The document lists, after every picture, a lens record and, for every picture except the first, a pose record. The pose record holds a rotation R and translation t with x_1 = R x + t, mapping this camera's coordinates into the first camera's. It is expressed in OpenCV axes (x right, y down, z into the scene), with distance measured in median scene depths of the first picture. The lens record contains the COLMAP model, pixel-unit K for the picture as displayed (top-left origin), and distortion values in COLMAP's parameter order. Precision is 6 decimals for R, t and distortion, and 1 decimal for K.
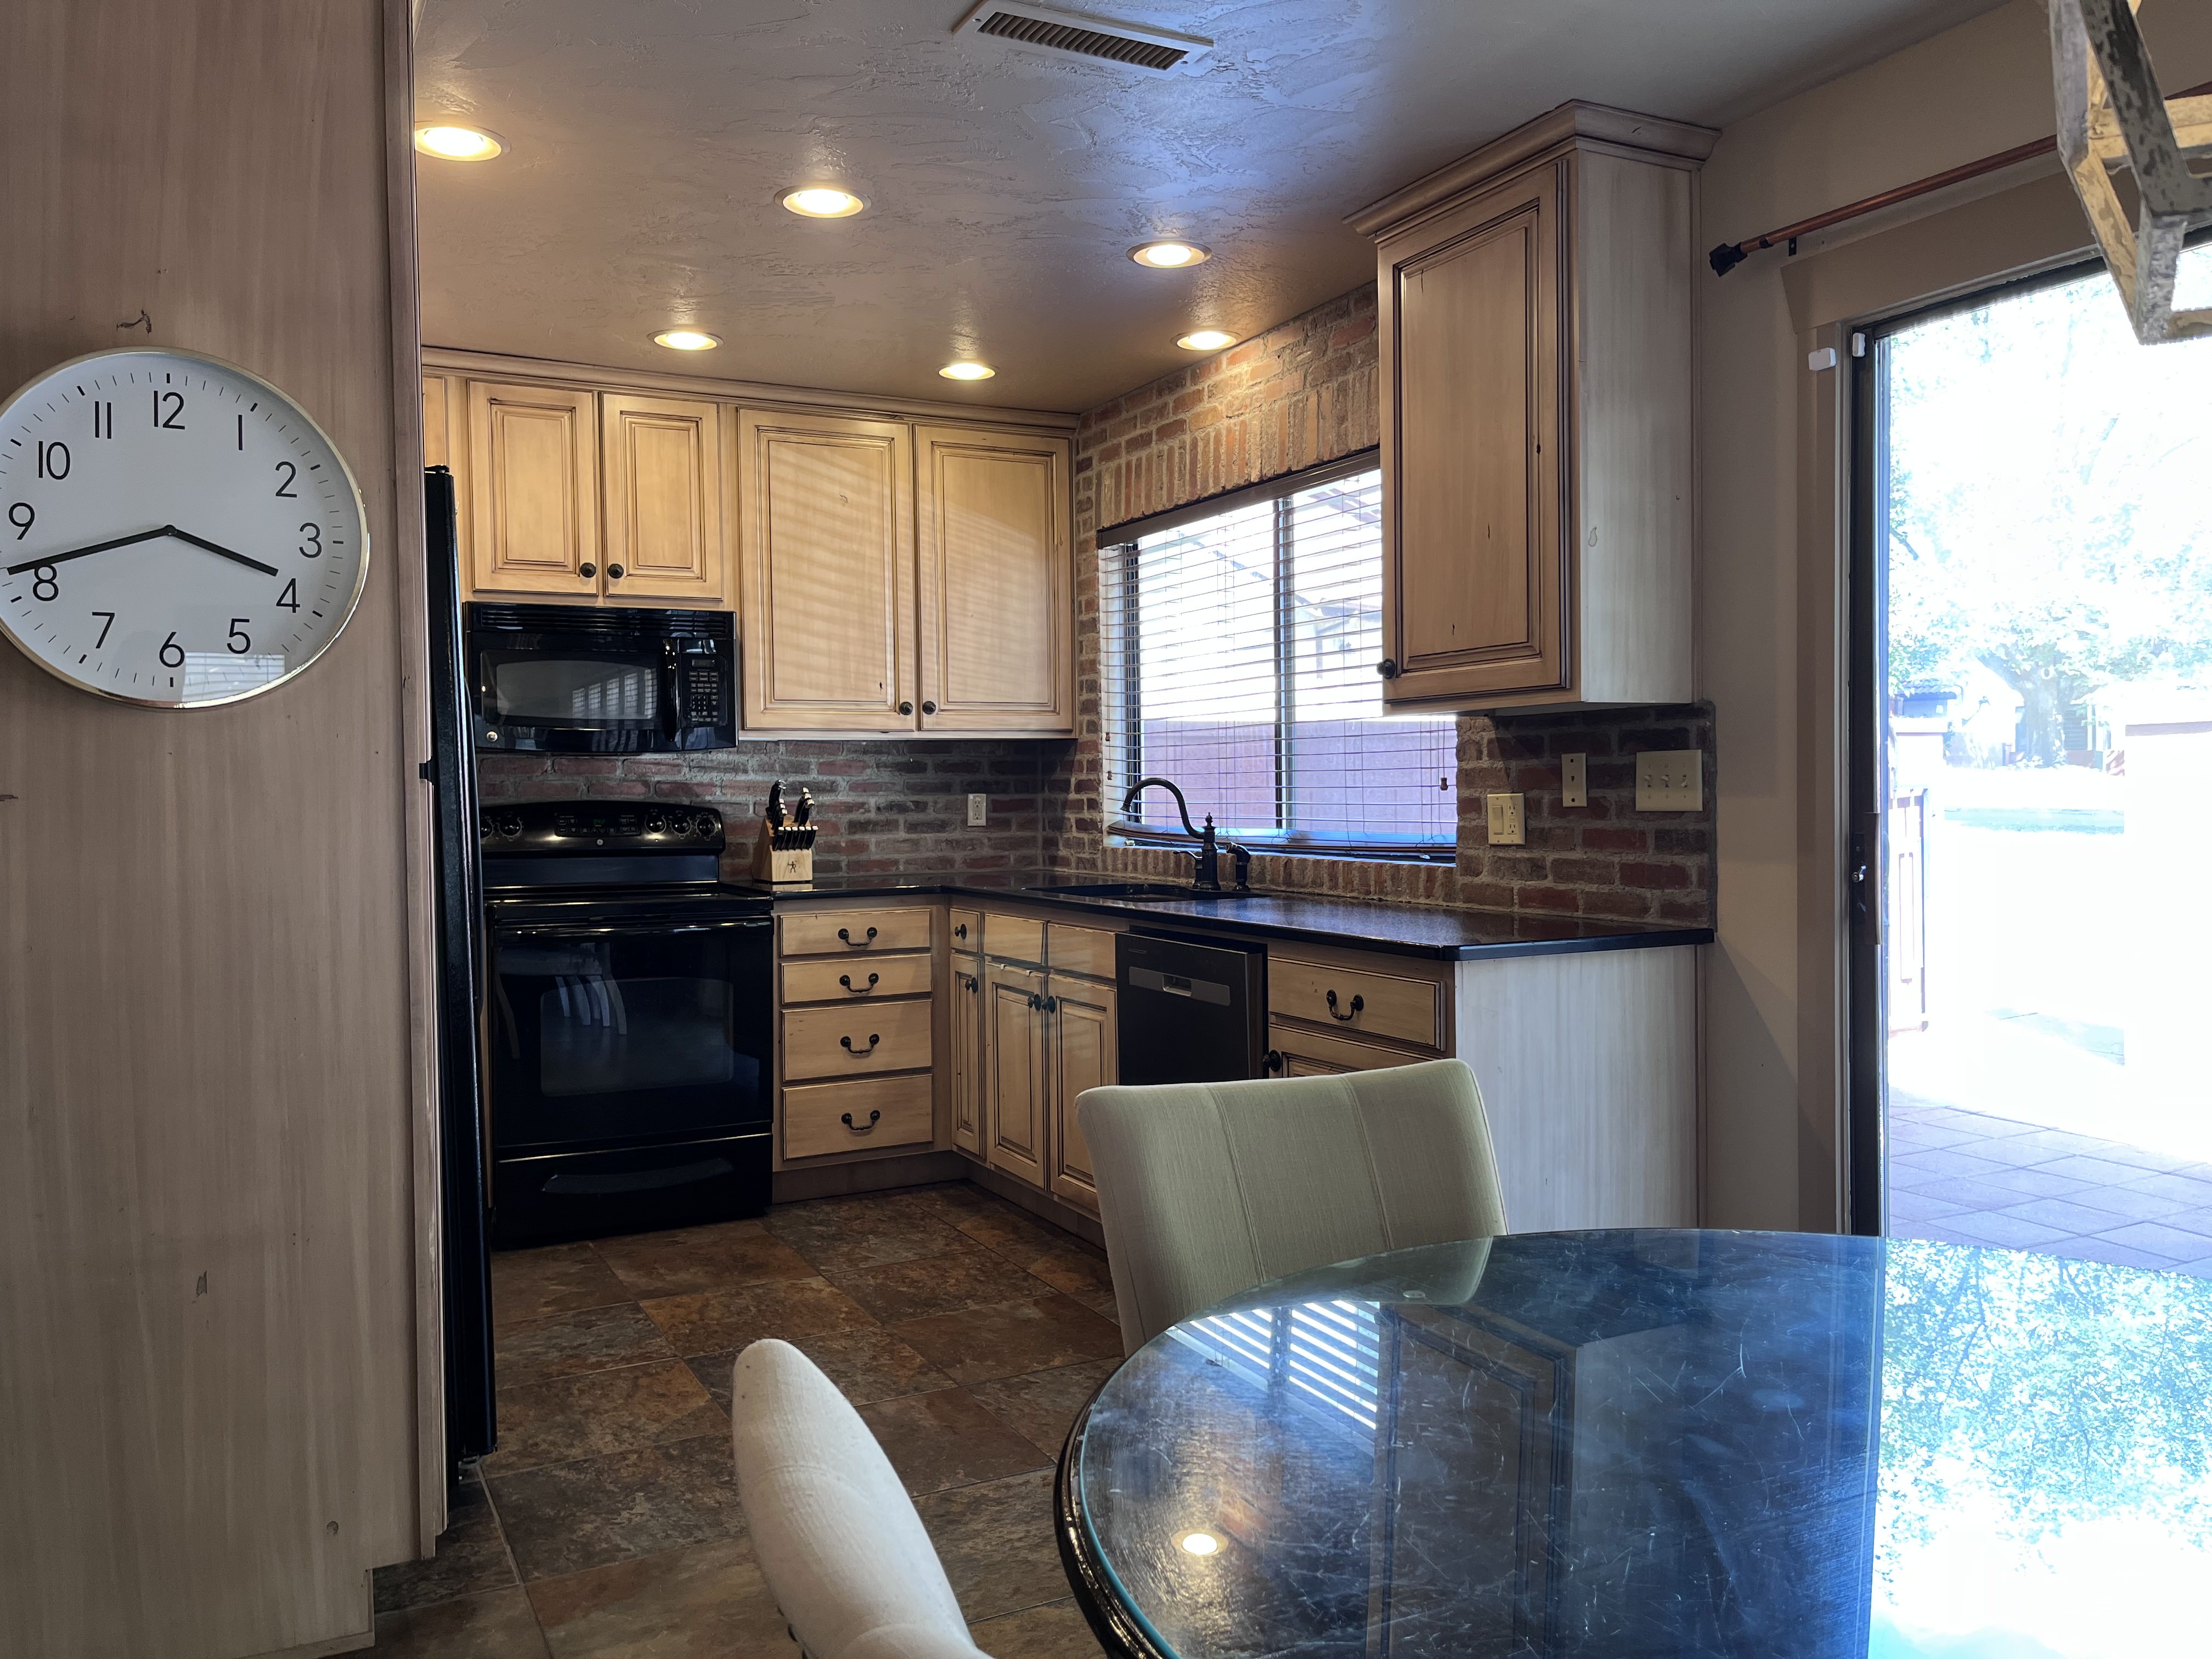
lens RADIAL K [[1675.5, 0, 1105.5], [0, 1675.5, 836.0], [0, 0, 1]] dist [0.035763, -0.009641]
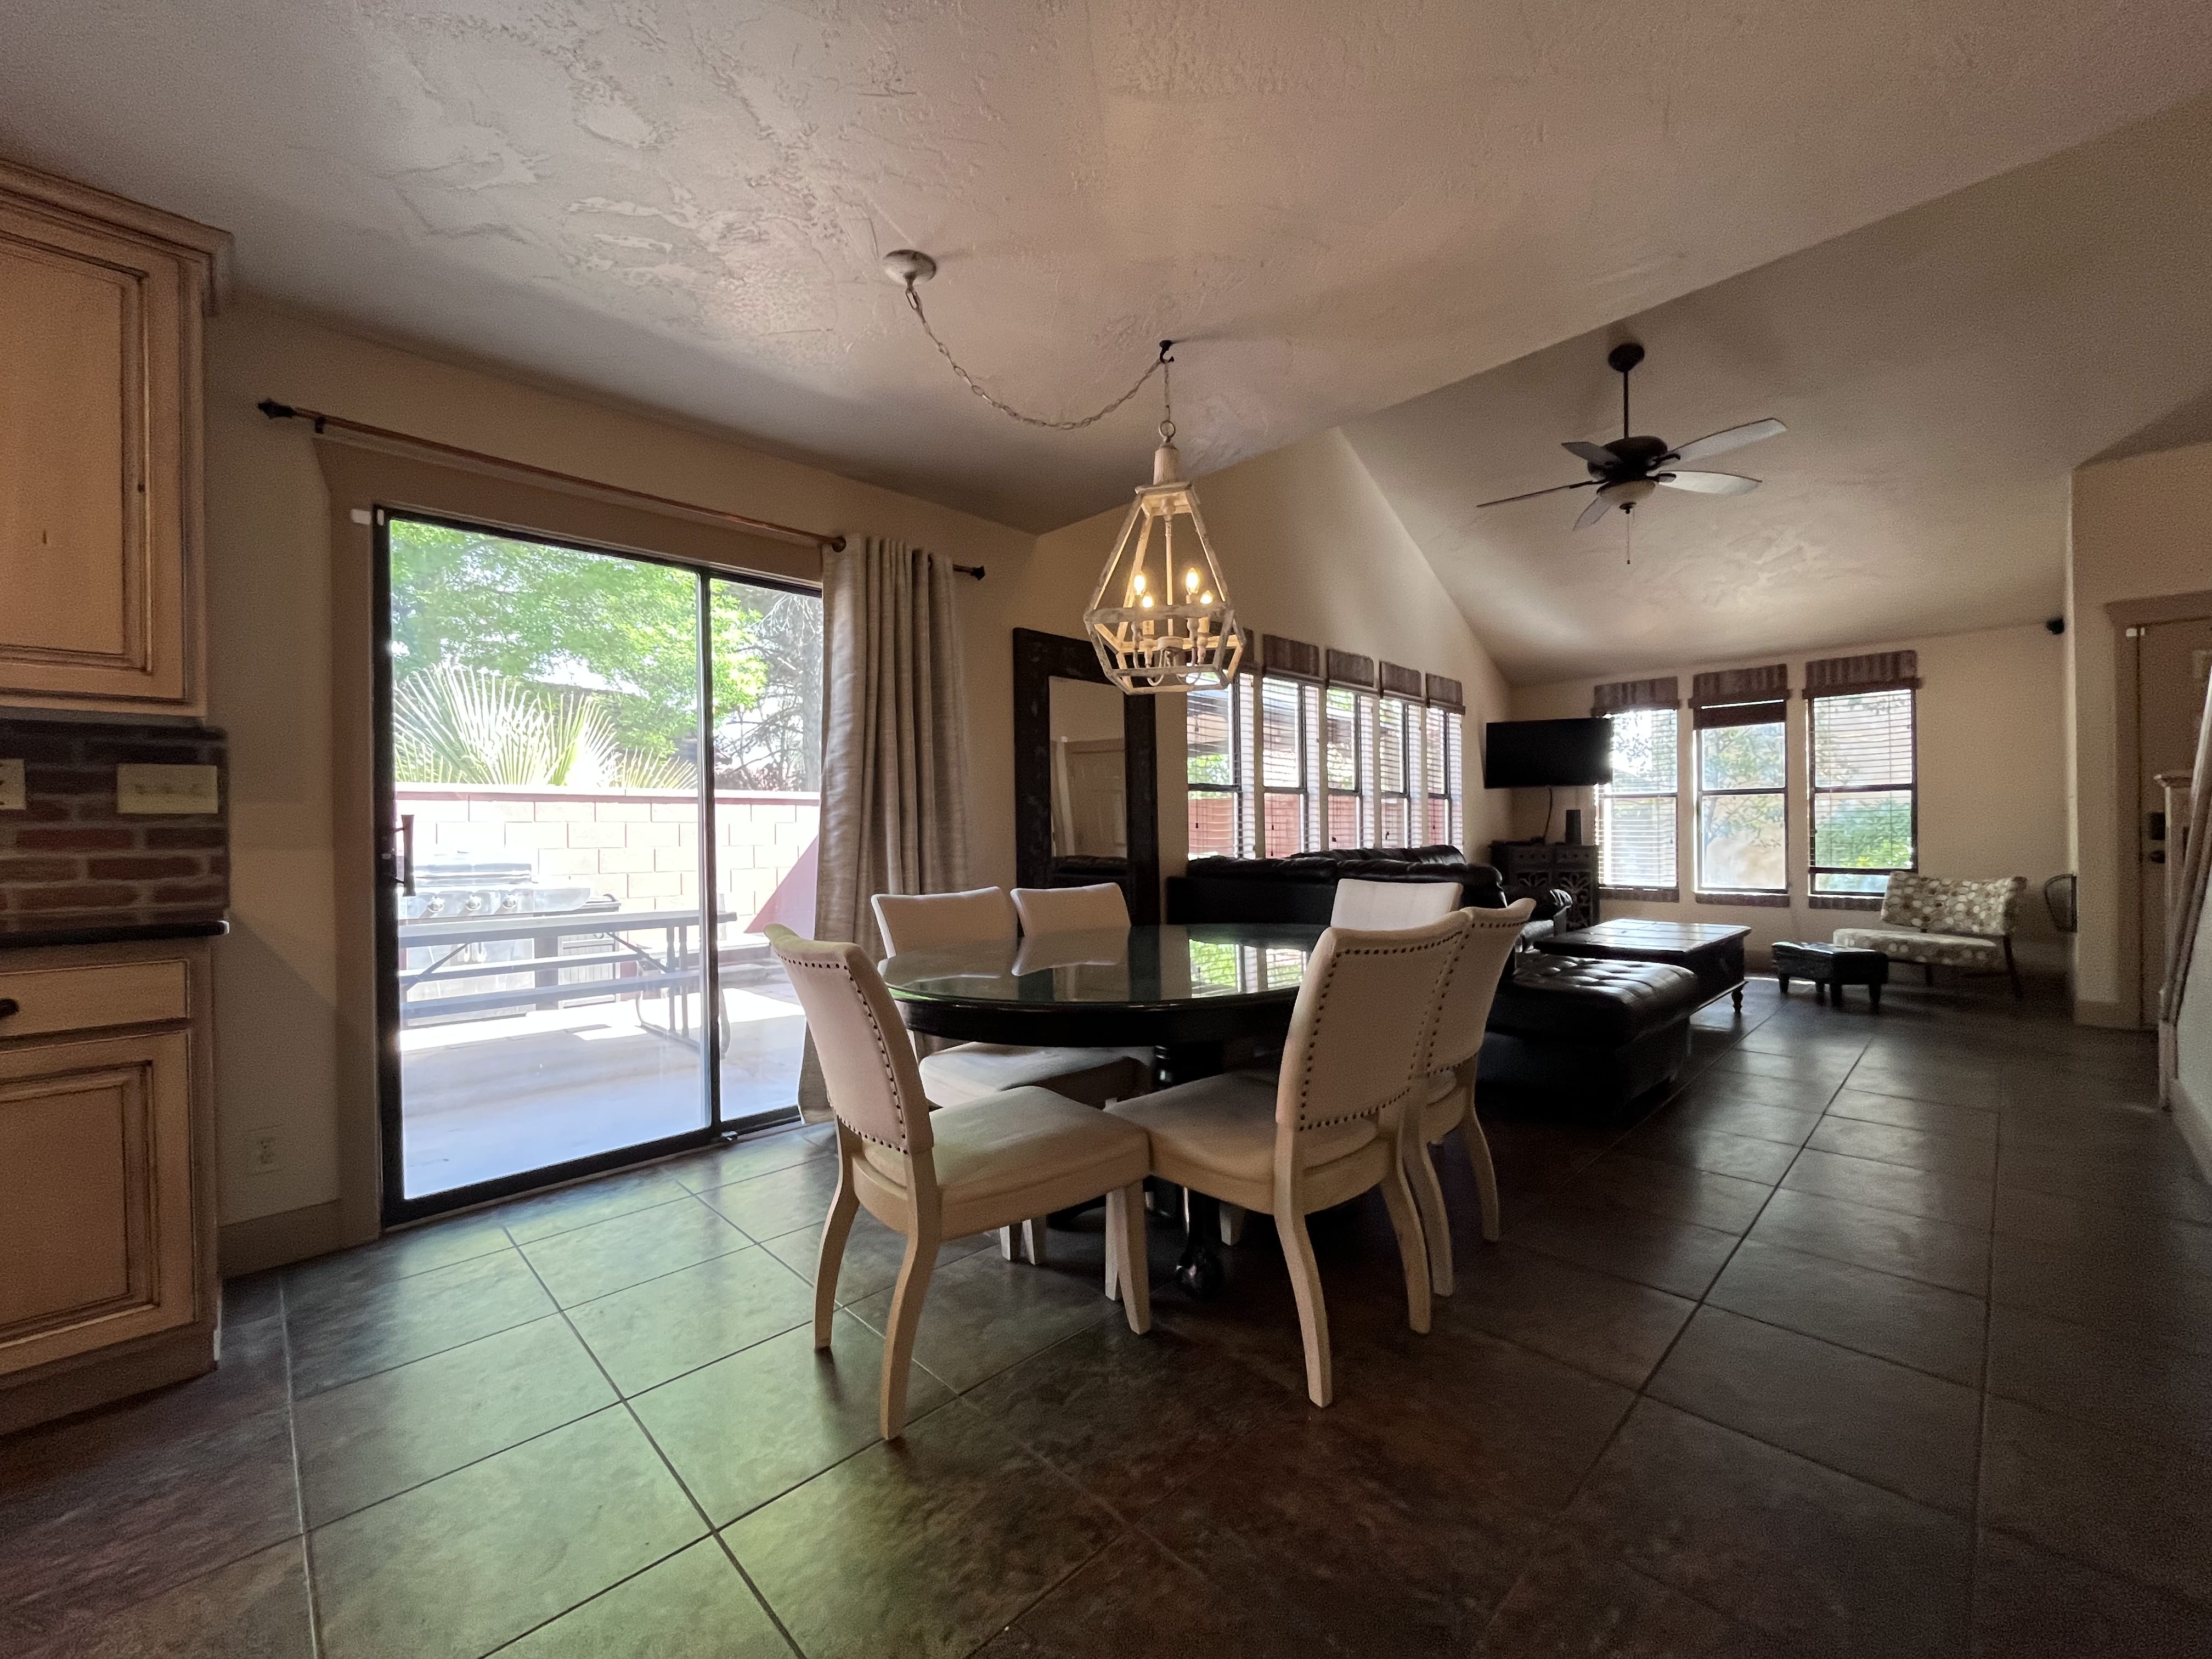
lens RADIAL K [[886.3, 0, 1115.1], [0, 886.3, 824.7], [0, 0, 1]] dist [0.001550, 0.000260]
pose [[-0.297797, 0.011353, 0.954562, -0.492084], [0.035731, 0.999361, -0.000739, 0.018448], [-0.953960, 0.033887, -0.298012, 0.546213]]
